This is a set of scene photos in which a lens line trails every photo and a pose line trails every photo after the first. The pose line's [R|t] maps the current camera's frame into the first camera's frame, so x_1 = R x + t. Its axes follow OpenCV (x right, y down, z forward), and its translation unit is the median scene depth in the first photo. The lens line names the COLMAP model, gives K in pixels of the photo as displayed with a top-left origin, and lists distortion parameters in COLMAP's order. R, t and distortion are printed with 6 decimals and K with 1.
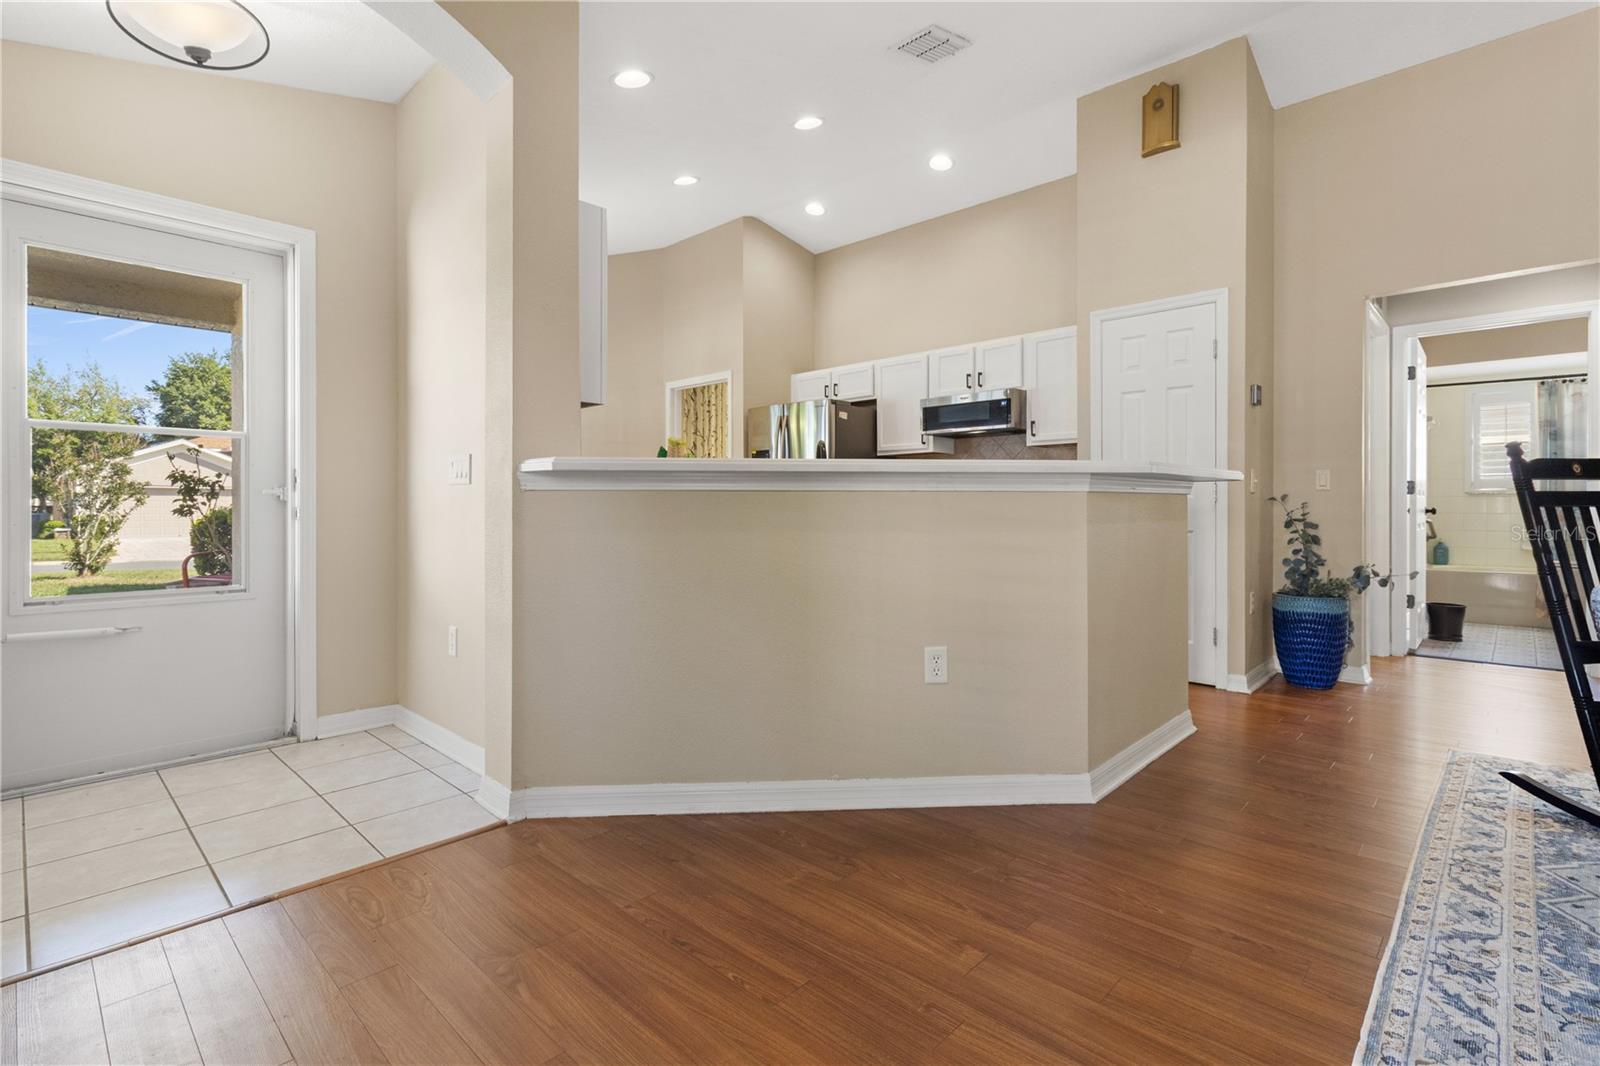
lens RADIAL K [[746.2, 0, 816.8], [0, 746.2, 510.4], [0, 0, 1]] dist [0.006032, -0.000528]
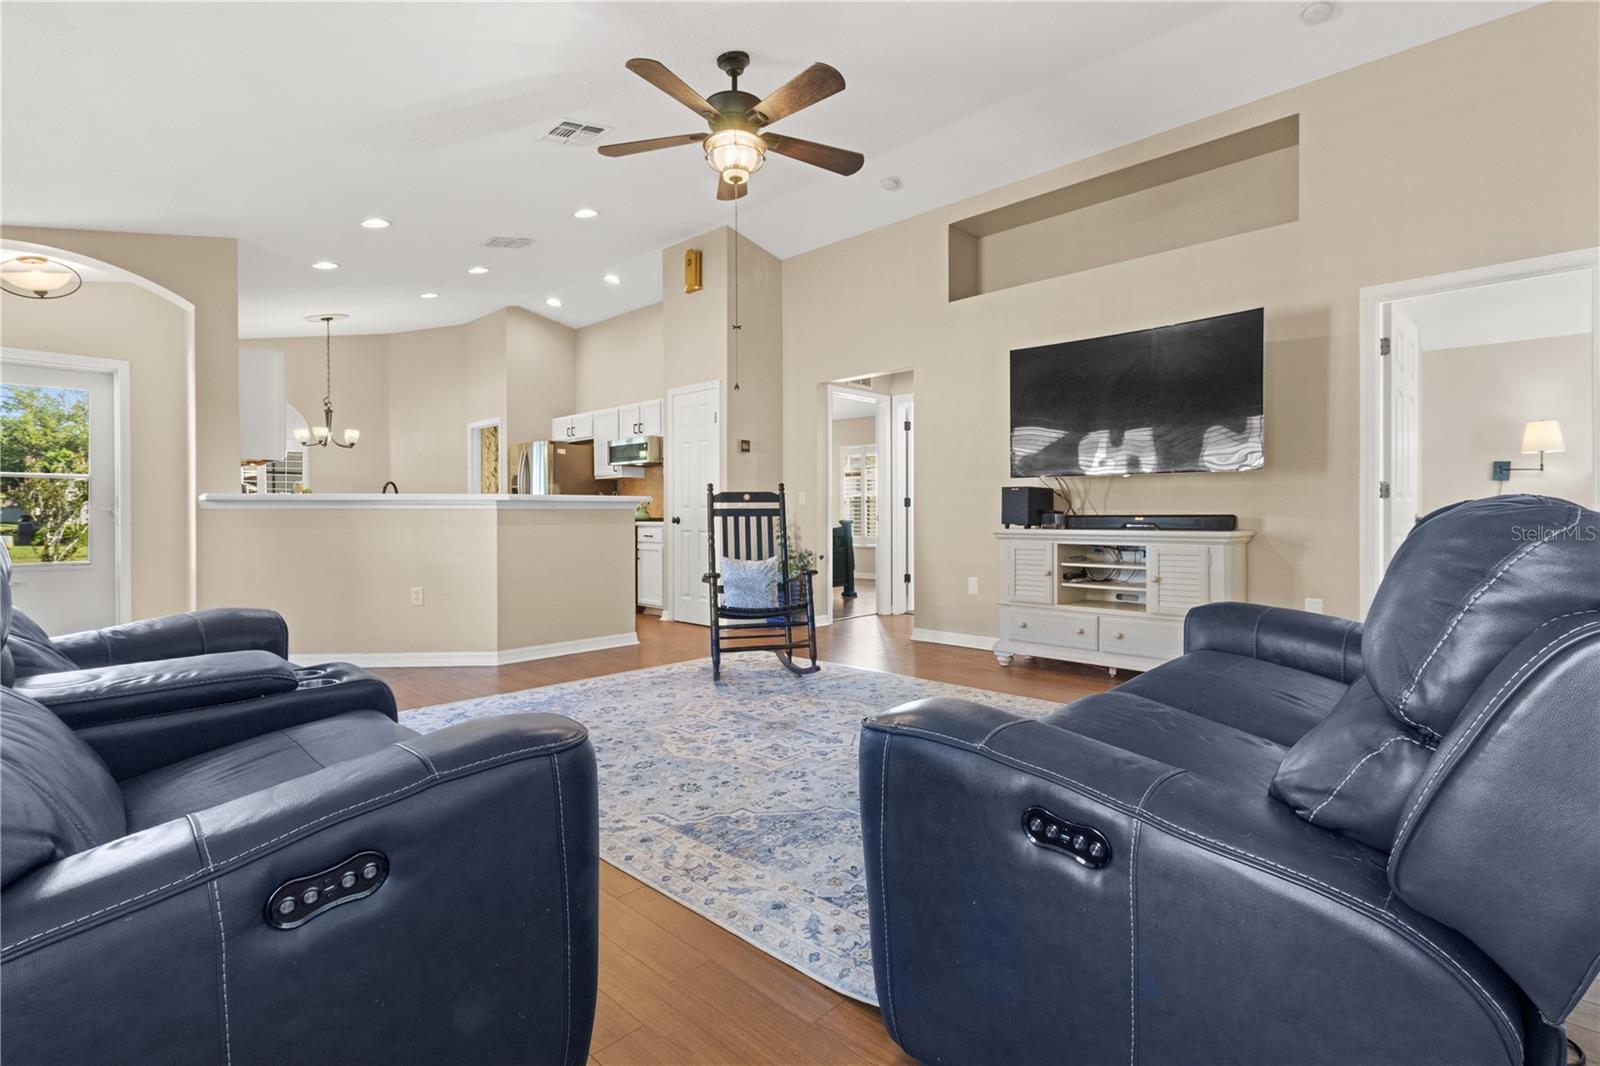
lens RADIAL K [[746.2, 0, 817.8], [0, 746.2, 516.9], [0, 0, 1]] dist [0.006032, -0.000528]
pose [[0.999995, -0.001961, -0.002621, 0.535123], [0.001957, 0.999997, -0.001548, 0.000257], [0.002624, 0.001543, 0.999995, -0.426985]]
